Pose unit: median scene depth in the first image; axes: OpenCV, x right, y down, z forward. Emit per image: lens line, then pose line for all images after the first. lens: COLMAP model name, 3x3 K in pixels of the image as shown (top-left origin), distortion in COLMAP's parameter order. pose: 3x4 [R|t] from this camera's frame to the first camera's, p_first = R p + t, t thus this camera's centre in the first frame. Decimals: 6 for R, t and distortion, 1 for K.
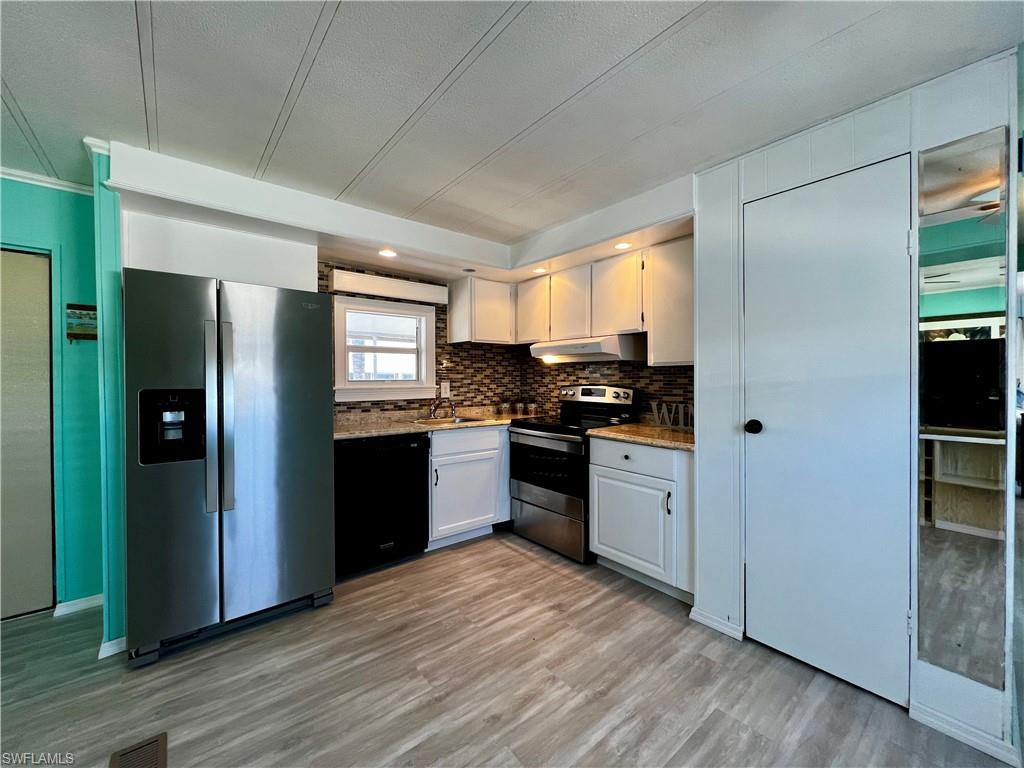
lens RADIAL K [[413.0, 0, 509.1], [0, 413.0, 382.5], [0, 0, 1]] dist [-0.003284, -0.000132]
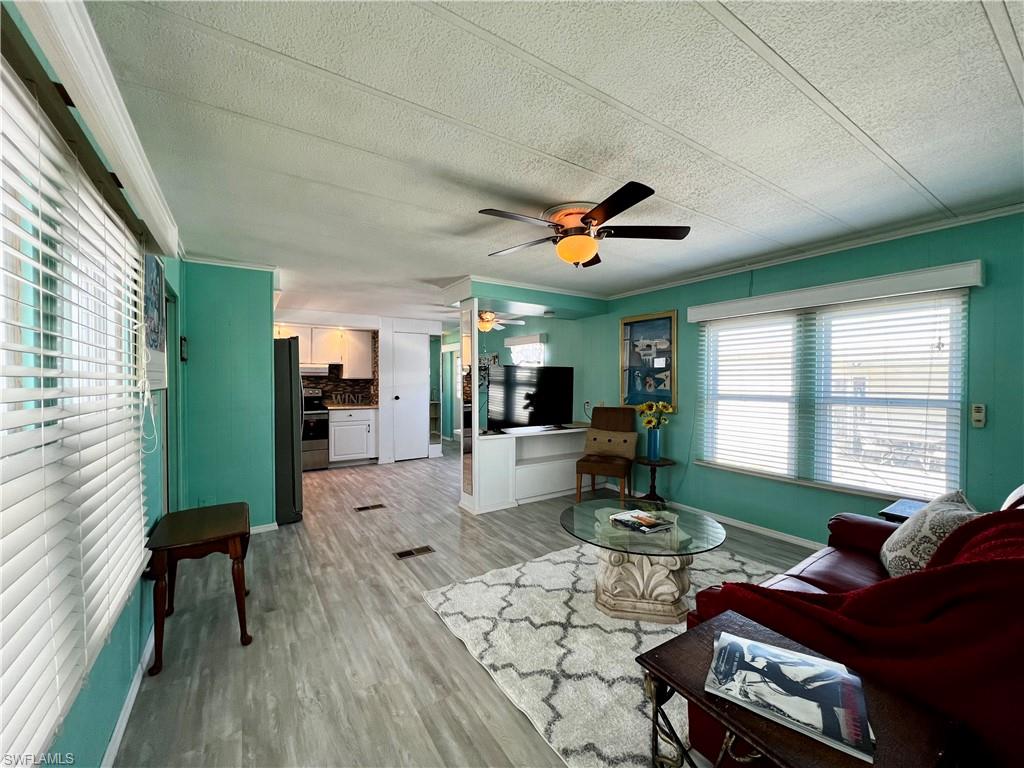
lens RADIAL K [[413.0, 0, 509.1], [0, 413.0, 382.5], [0, 0, 1]] dist [-0.003284, -0.000132]
pose [[0.105907, -0.002225, 0.994374, -2.596821], [0.003706, 0.999991, 0.001843, -0.022541], [-0.994369, 0.003490, 0.105914, -0.278664]]
